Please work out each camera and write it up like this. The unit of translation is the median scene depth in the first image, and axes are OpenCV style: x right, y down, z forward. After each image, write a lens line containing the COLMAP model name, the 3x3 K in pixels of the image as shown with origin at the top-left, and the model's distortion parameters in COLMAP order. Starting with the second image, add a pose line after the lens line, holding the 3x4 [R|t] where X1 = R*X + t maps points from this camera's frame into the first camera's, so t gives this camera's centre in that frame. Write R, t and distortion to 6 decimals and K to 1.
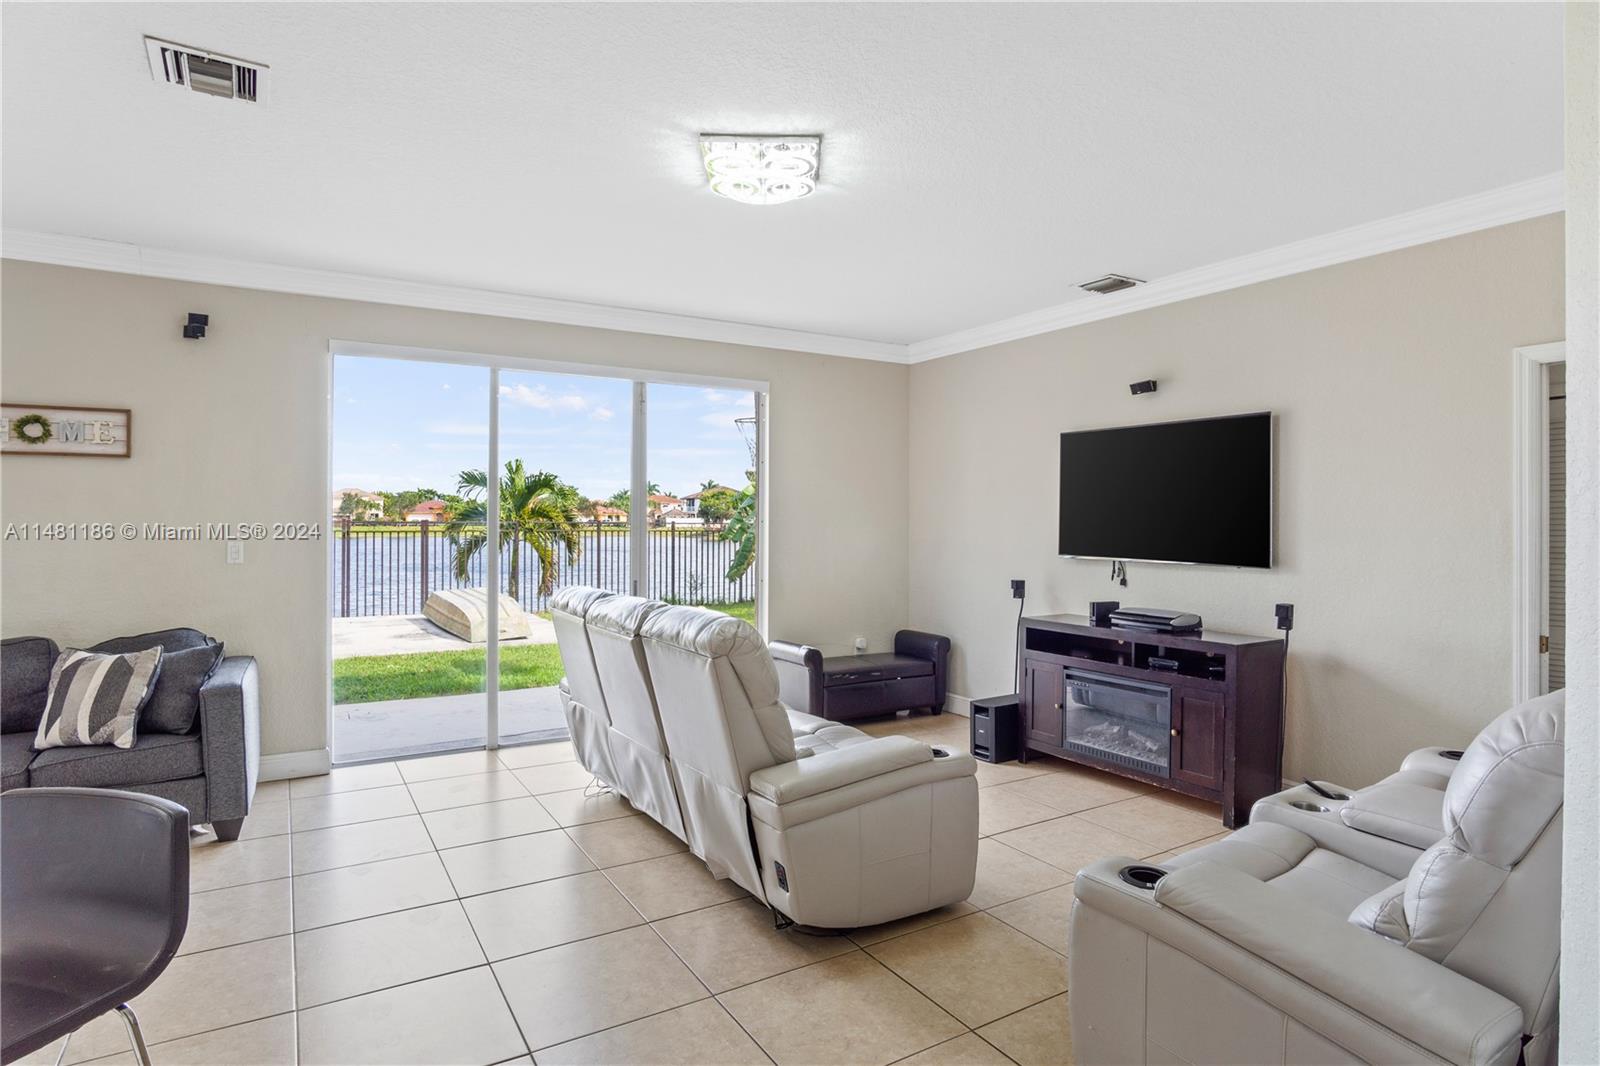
lens RADIAL K [[865.2, 0, 803.9], [0, 865.2, 528.6], [0, 0, 1]] dist [-0.030004, 0.006316]
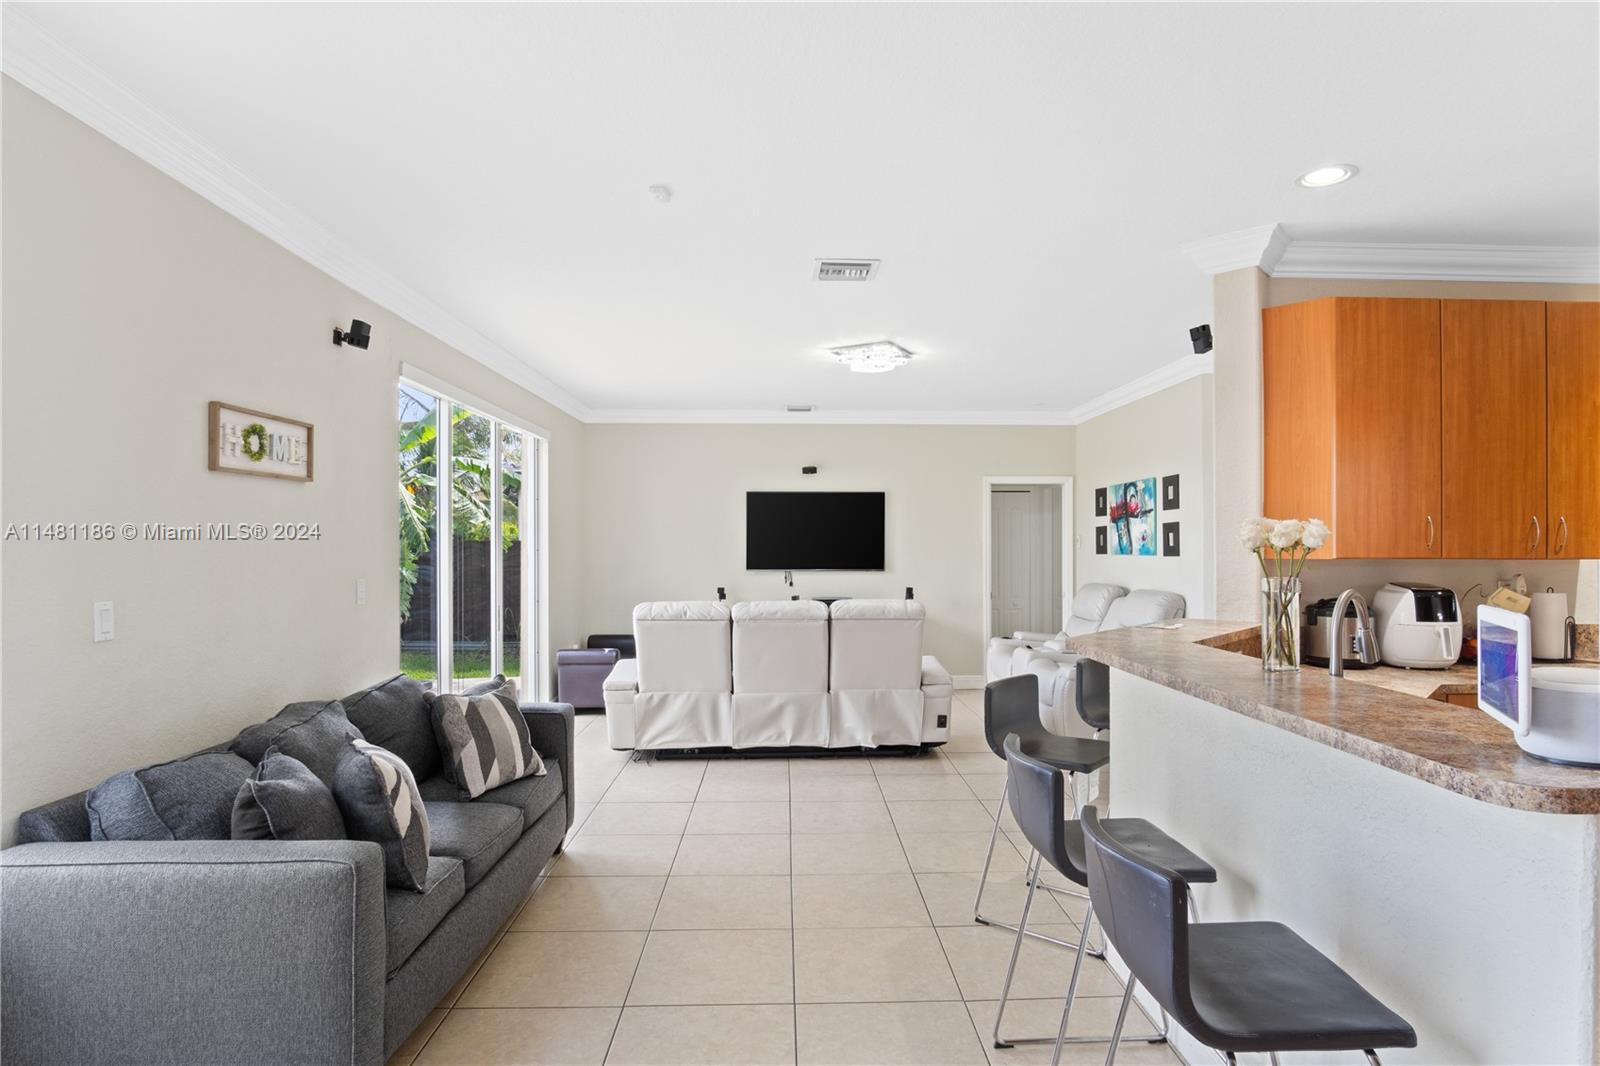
lens RADIAL K [[865.2, 0, 798.8], [0, 865.2, 537.2], [0, 0, 1]] dist [-0.030004, 0.006316]
pose [[0.515757, 0.002798, 0.856730, -1.212144], [0.011608, 0.999880, -0.010253, -0.013388], [-0.856656, 0.015233, 0.515663, 0.140740]]
